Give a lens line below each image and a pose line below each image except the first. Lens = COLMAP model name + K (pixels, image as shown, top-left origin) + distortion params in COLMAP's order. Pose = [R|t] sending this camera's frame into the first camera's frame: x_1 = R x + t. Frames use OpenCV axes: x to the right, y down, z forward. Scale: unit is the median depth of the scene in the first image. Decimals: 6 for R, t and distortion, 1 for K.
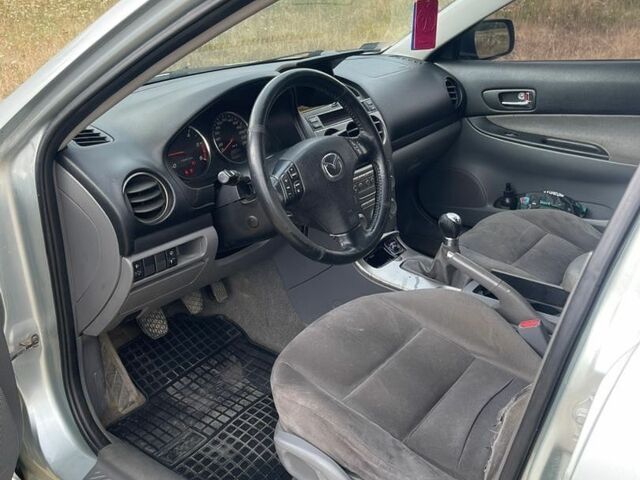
lens RADIAL K [[614.2, 0, 320.0], [0, 614.2, 240.0], [0, 0, 1]] dist [0.005567, -0.017708]
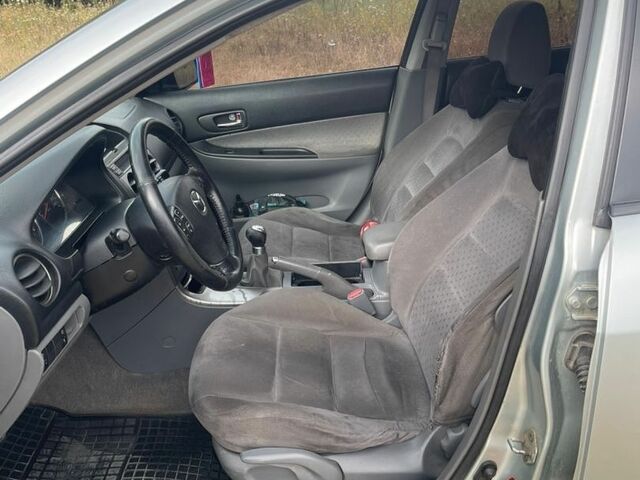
lens RADIAL K [[614.2, 0, 320.0], [0, 614.2, 240.0], [0, 0, 1]] dist [0.005567, -0.017708]
pose [[0.793157, -0.248398, 0.556059, -0.232260], [0.267481, 0.962349, 0.048360, -0.029430], [-0.547135, 0.110378, 0.829735, 0.001488]]
